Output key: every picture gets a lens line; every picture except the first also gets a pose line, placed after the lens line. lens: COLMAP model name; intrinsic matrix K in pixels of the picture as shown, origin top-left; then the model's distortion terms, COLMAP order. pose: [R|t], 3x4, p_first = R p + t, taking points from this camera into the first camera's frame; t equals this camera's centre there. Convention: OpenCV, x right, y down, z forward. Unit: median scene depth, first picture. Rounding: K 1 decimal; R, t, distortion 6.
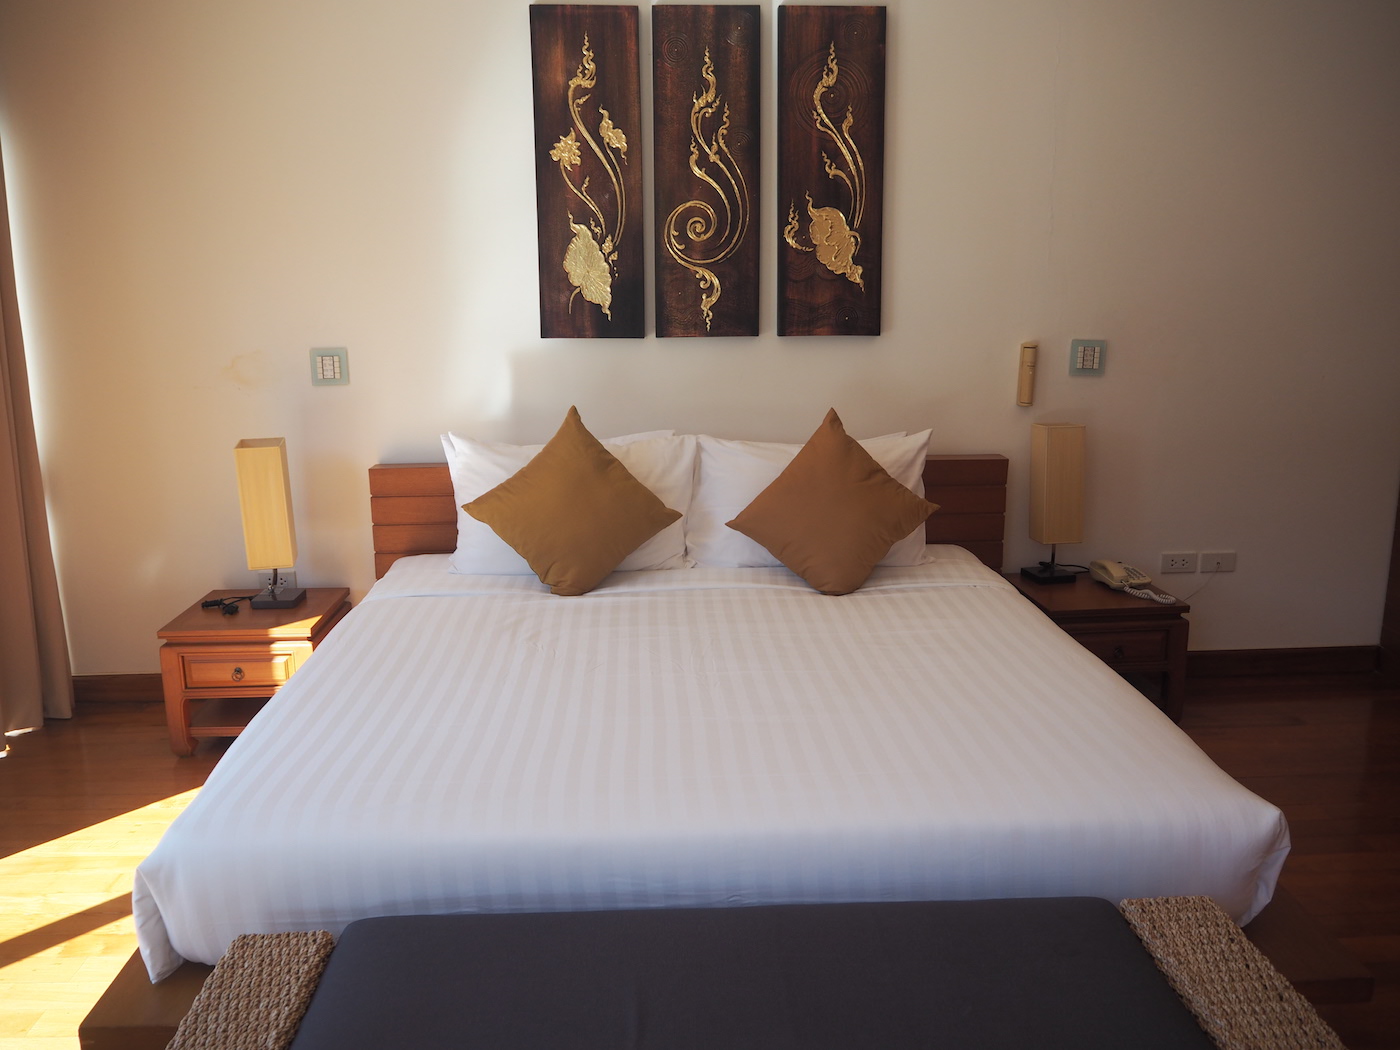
lens RADIAL K [[1161.9, 0, 705.7], [0, 1161.9, 526.0], [0, 0, 1]] dist [-0.054820, 0.021439]
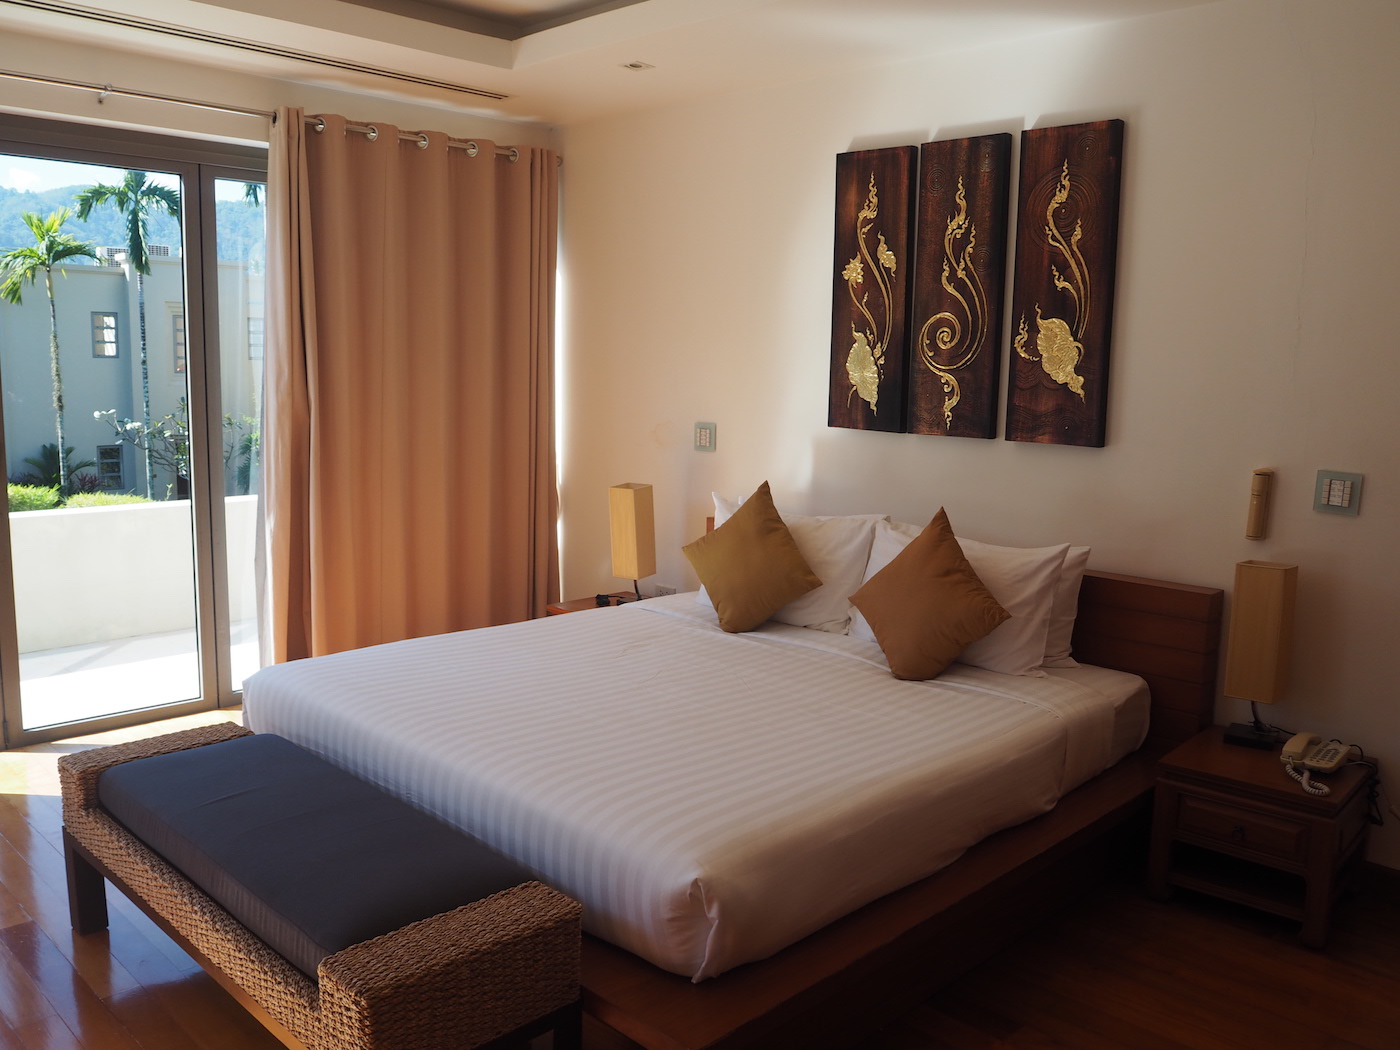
lens RADIAL K [[1161.9, 0, 705.7], [0, 1161.9, 526.0], [0, 0, 1]] dist [-0.054820, 0.021439]
pose [[0.682183, 0.126959, -0.720075, 0.659565], [-0.180787, 0.983520, 0.002134, -0.043375], [0.708479, 0.128724, 0.693893, 0.103152]]
